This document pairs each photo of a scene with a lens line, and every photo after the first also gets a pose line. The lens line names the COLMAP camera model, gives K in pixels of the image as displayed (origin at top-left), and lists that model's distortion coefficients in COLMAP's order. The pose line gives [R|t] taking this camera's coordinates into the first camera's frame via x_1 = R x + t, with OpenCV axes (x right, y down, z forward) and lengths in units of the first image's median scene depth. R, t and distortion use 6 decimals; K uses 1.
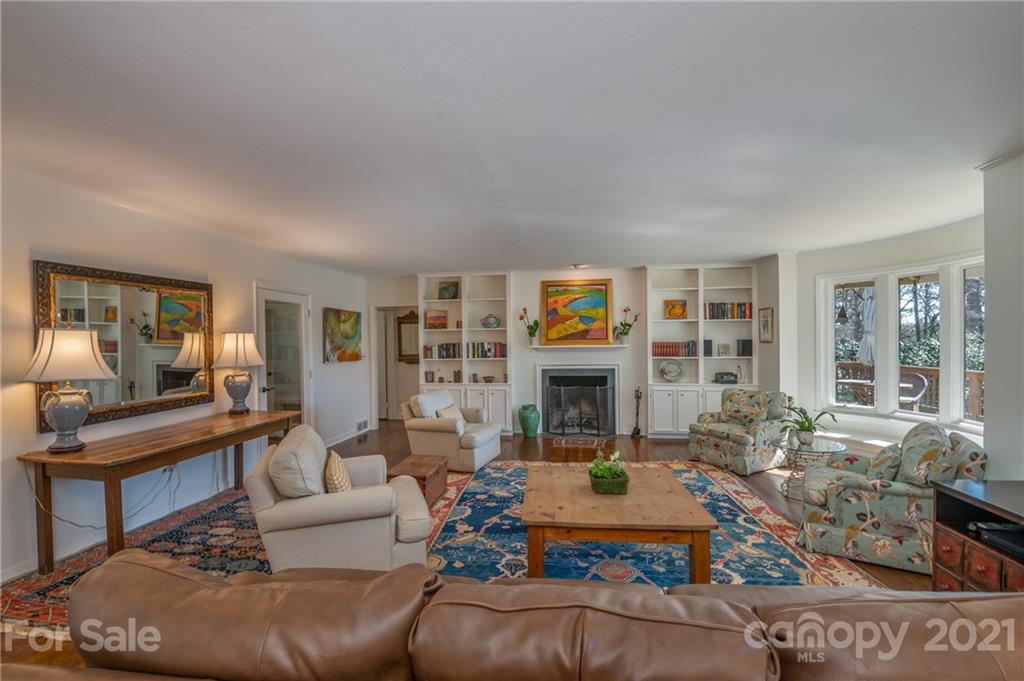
lens RADIAL K [[440.9, 0, 512.0], [0, 440.9, 340.5], [0, 0, 1]] dist [-0.008781, -0.000767]
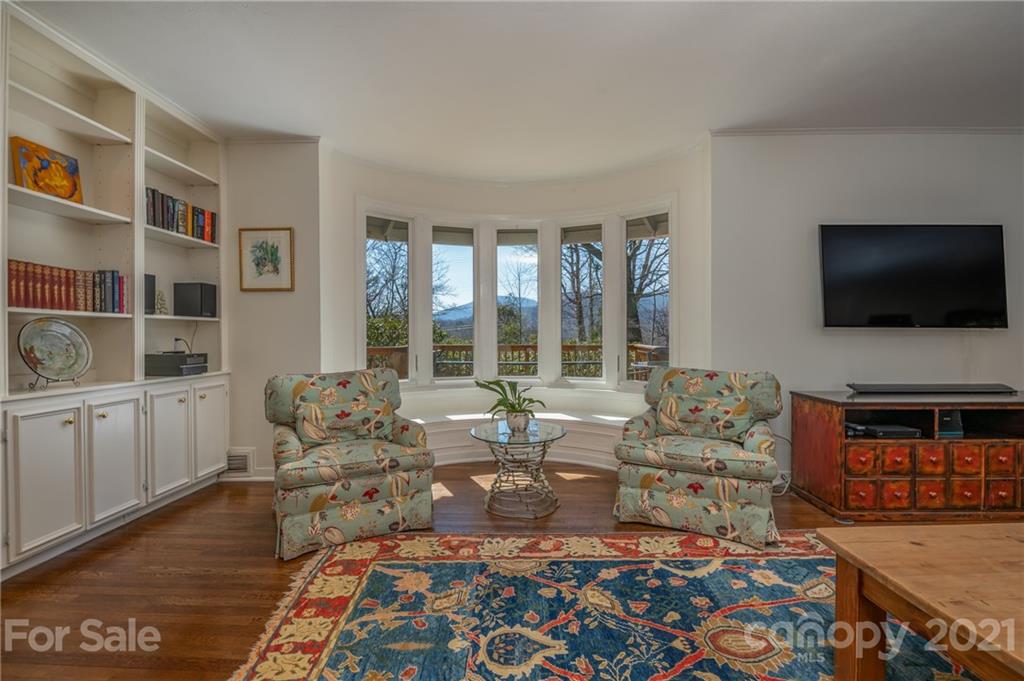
lens RADIAL K [[453.0, 0, 512.4], [0, 453.0, 335.2], [0, 0, 1]] dist [0.004259, -0.009192]
pose [[-0.106681, 0.005831, 0.994276, -0.017876], [0.002397, 0.999981, -0.005607, 0.061174], [-0.994290, 0.001785, -0.106693, 0.720116]]
